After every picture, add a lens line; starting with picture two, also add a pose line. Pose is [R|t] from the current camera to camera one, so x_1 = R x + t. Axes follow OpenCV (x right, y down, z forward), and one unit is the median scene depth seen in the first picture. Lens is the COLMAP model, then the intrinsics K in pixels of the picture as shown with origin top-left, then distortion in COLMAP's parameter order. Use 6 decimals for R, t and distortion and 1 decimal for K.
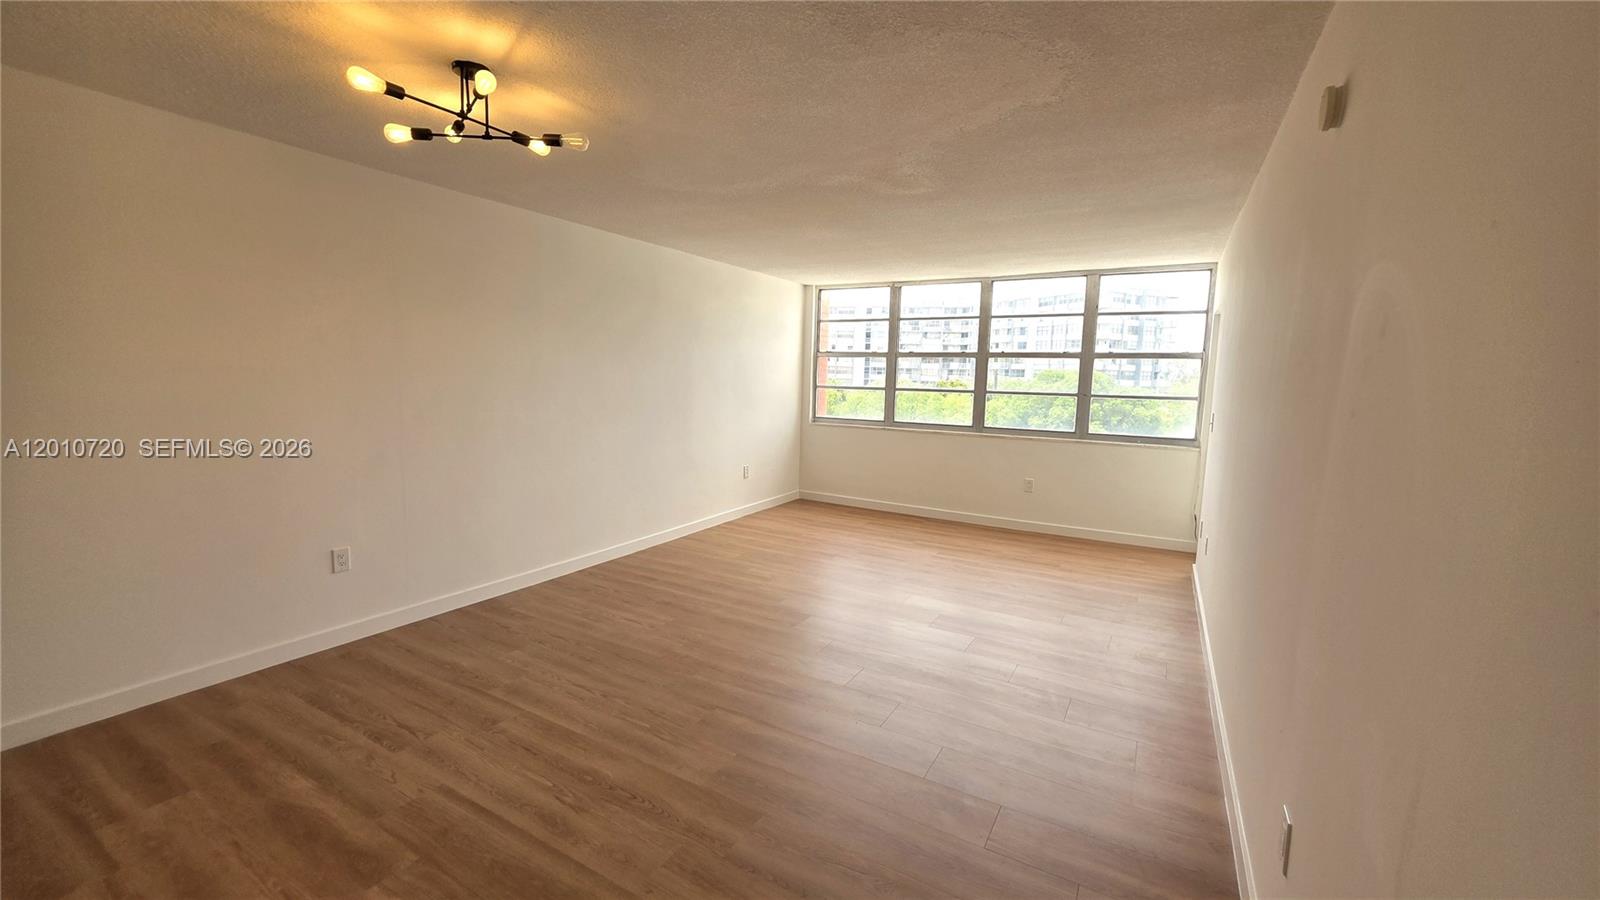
lens RADIAL K [[638.0, 0, 785.4], [0, 638.0, 447.4], [0, 0, 1]] dist [0.000111, 0.000175]
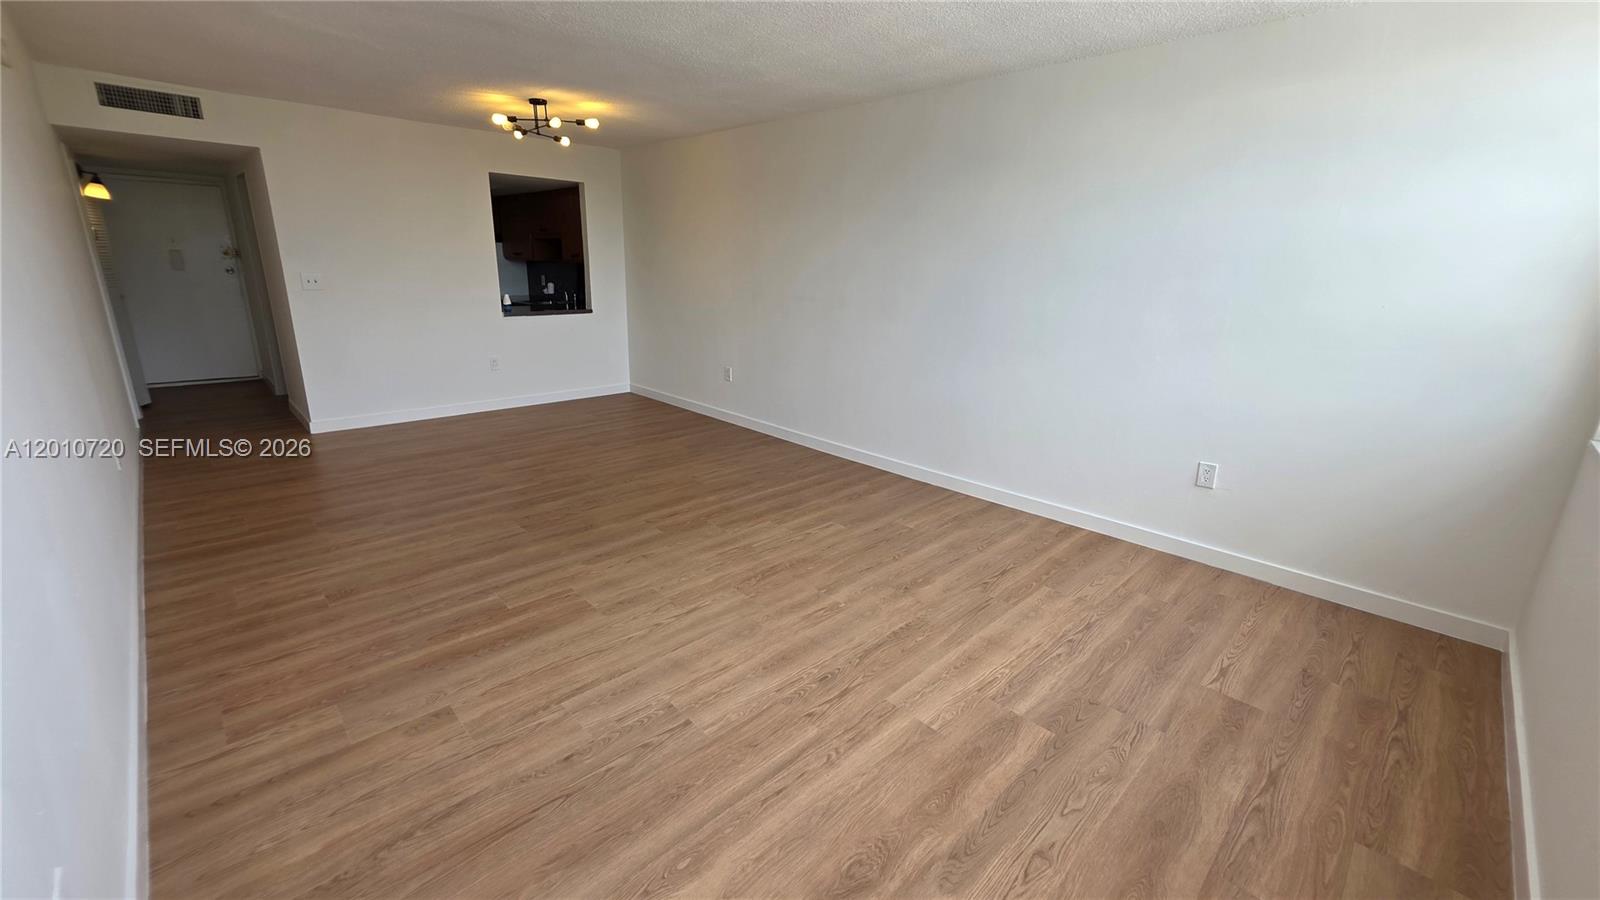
lens RADIAL K [[638.0, 0, 785.4], [0, 638.0, 447.4], [0, 0, 1]] dist [0.000111, 0.000175]
pose [[-0.245643, 0.249839, -0.936611, 0.707650], [-0.145277, 0.945815, 0.290396, -0.122458], [0.958412, 0.207401, -0.196037, 1.124998]]
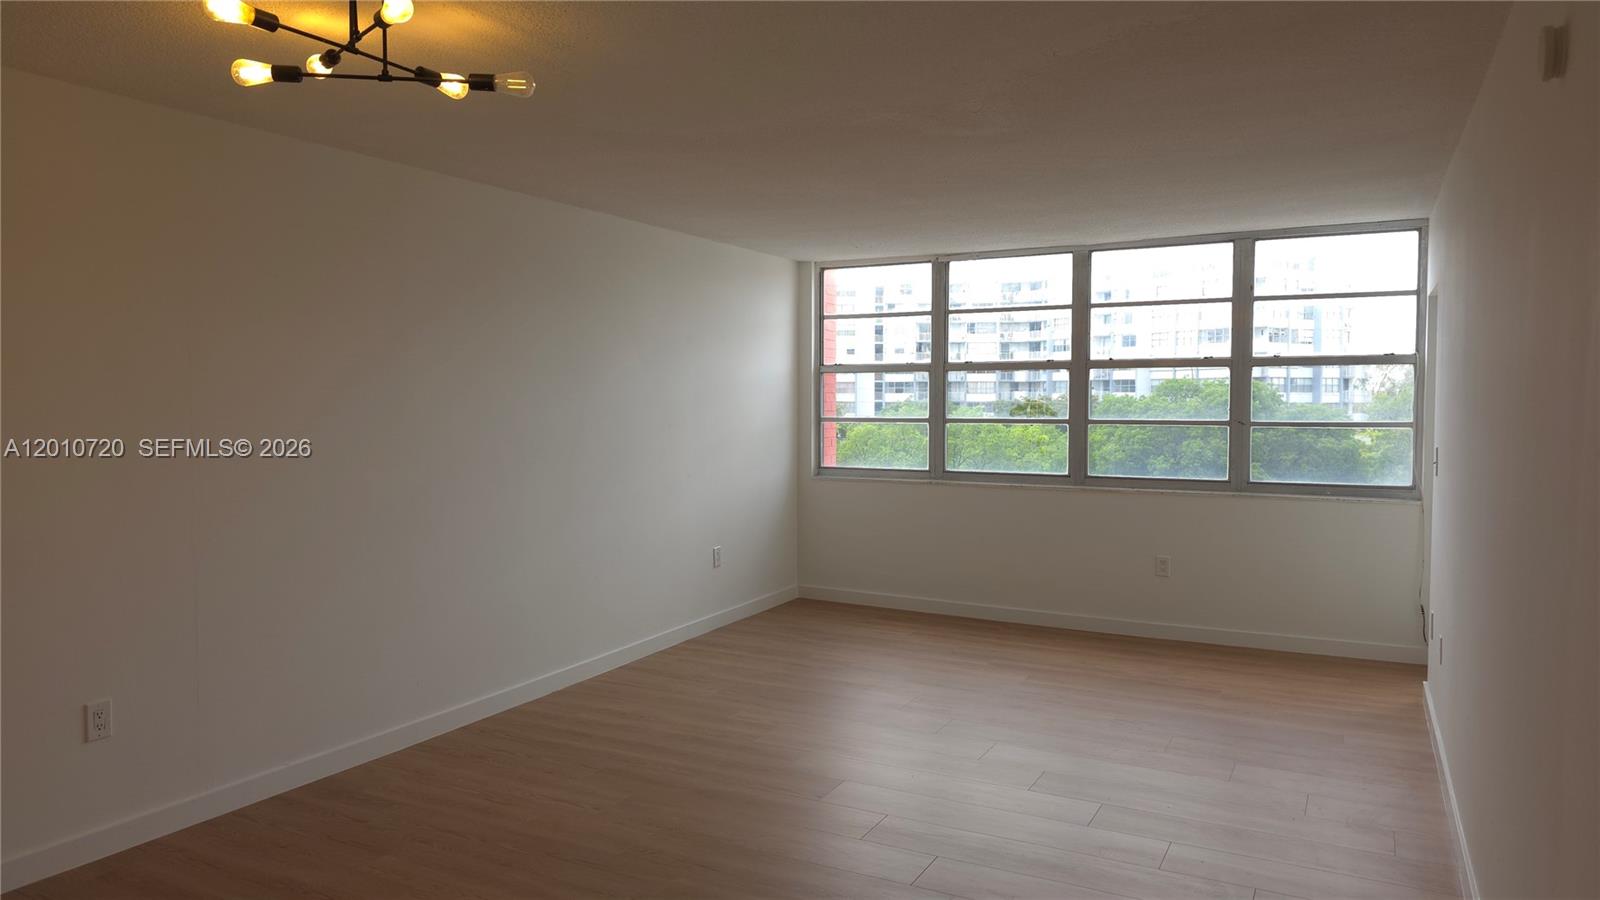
lens RADIAL K [[1059.1, 0, 805.5], [0, 1059.1, 446.9], [0, 0, 1]] dist [0.073173, -0.085439]
pose [[0.998088, -0.025746, 0.056196, -0.044051], [0.029403, 0.997436, -0.065244, -0.000716], [-0.054372, 0.066772, 0.996286, -0.072395]]
